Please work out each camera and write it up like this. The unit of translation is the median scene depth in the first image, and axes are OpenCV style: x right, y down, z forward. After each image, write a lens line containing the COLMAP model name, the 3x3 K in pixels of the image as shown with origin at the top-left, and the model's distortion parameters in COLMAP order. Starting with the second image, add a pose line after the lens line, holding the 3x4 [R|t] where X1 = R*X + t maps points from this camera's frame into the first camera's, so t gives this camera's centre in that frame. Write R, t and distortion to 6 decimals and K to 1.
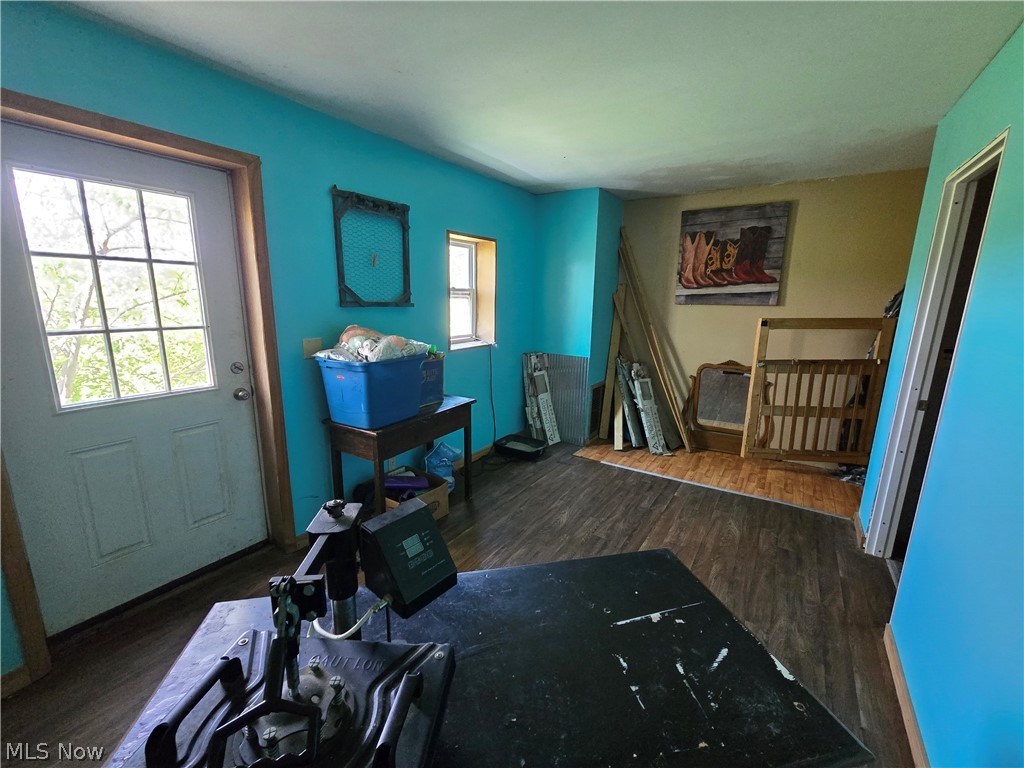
lens RADIAL K [[423.9, 0, 513.2], [0, 423.9, 382.0], [0, 0, 1]] dist [-0.002984, 0.001832]
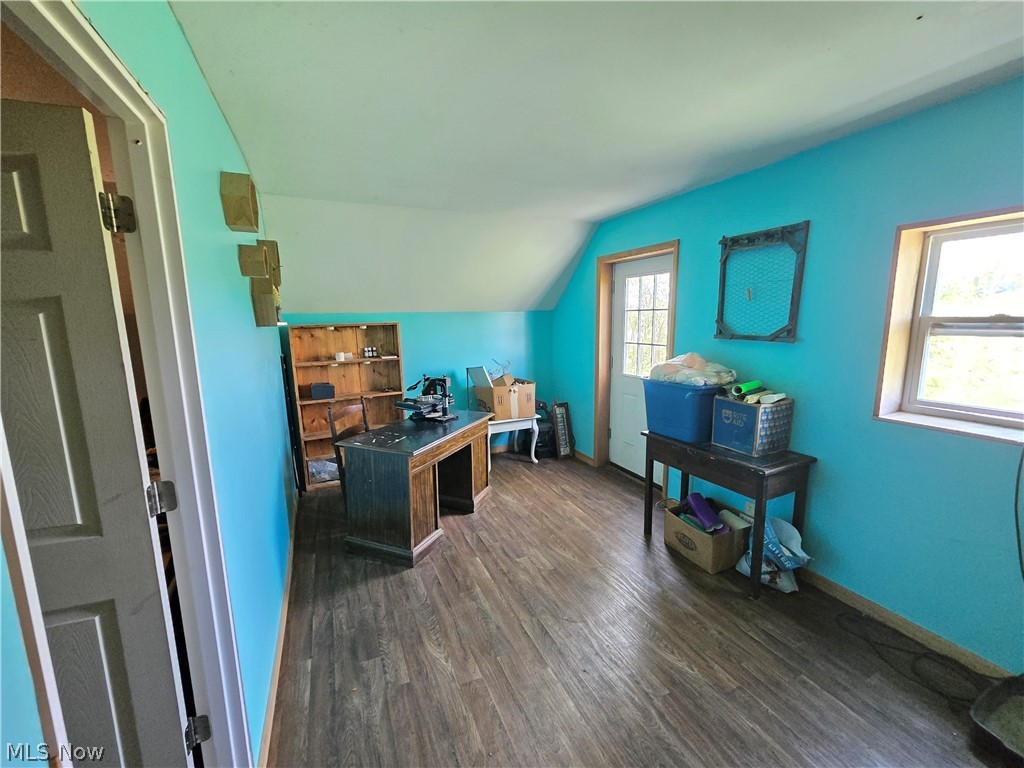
lens RADIAL K [[423.9, 0, 514.3], [0, 423.9, 385.4], [0, 0, 1]] dist [-0.002984, 0.001832]
pose [[-0.535601, 0.122742, -0.835503, 0.834018], [-0.171816, 0.952847, 0.250124, -0.236350], [0.826807, 0.277519, -0.489257, 1.091743]]
